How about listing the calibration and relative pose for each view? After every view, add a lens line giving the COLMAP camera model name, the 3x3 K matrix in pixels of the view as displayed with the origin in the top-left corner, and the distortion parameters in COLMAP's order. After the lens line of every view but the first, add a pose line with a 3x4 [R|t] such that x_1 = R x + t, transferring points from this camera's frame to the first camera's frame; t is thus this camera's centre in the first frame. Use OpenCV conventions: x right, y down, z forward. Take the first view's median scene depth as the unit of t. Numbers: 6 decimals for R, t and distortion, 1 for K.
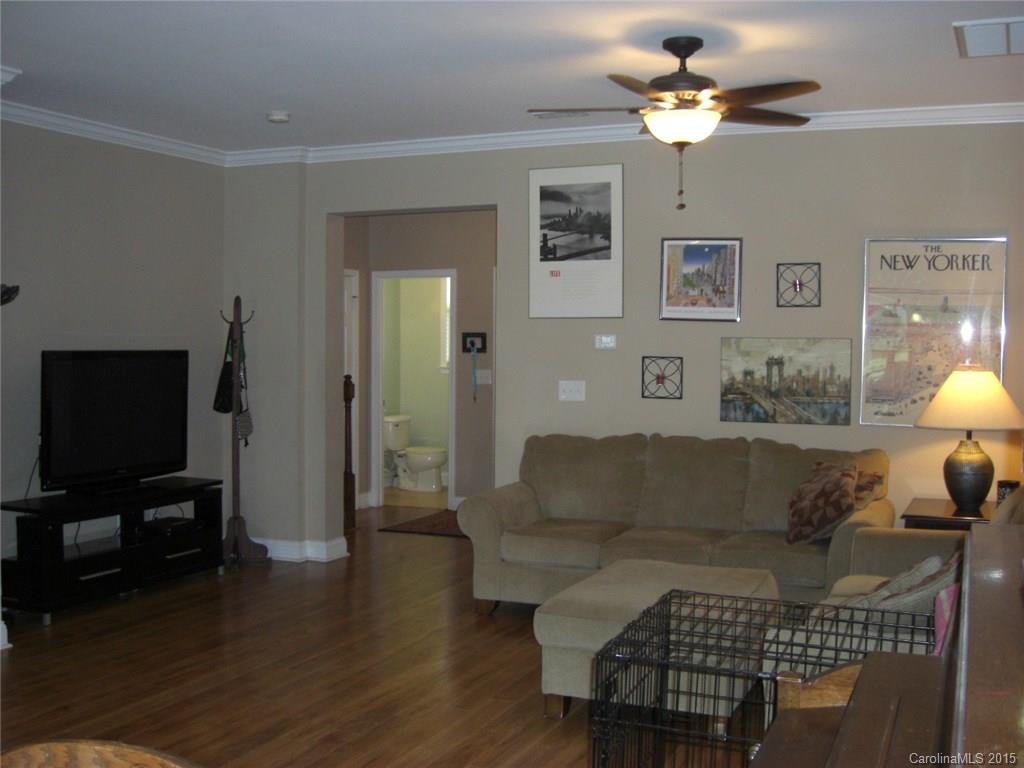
lens RADIAL K [[1167.4, 0, 512.2], [0, 1167.4, 375.8], [0, 0, 1]] dist [-0.107570, 0.000000]
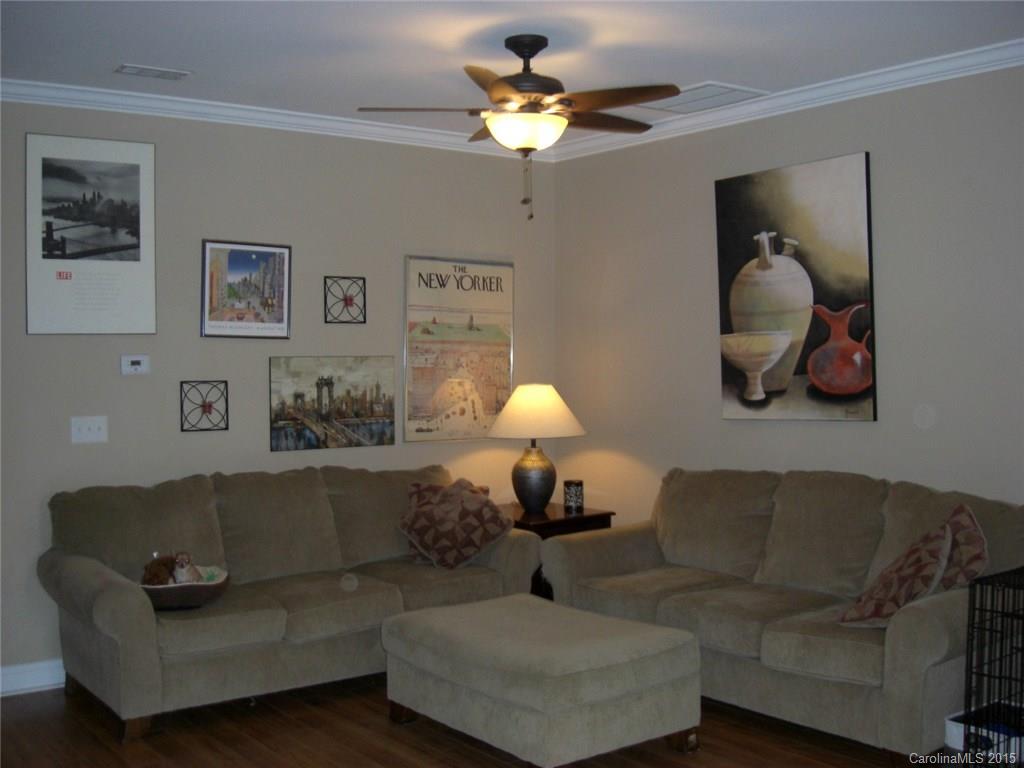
lens RADIAL K [[1167.4, 0, 511.7], [0, 1167.4, 391.8], [0, 0, 1]] dist [-0.107570, 0.000000]
pose [[0.500697, -0.037054, 0.864829, -0.502467], [0.036467, 0.999099, 0.021695, -0.019406], [-0.864854, 0.020675, 0.501598, 0.407356]]
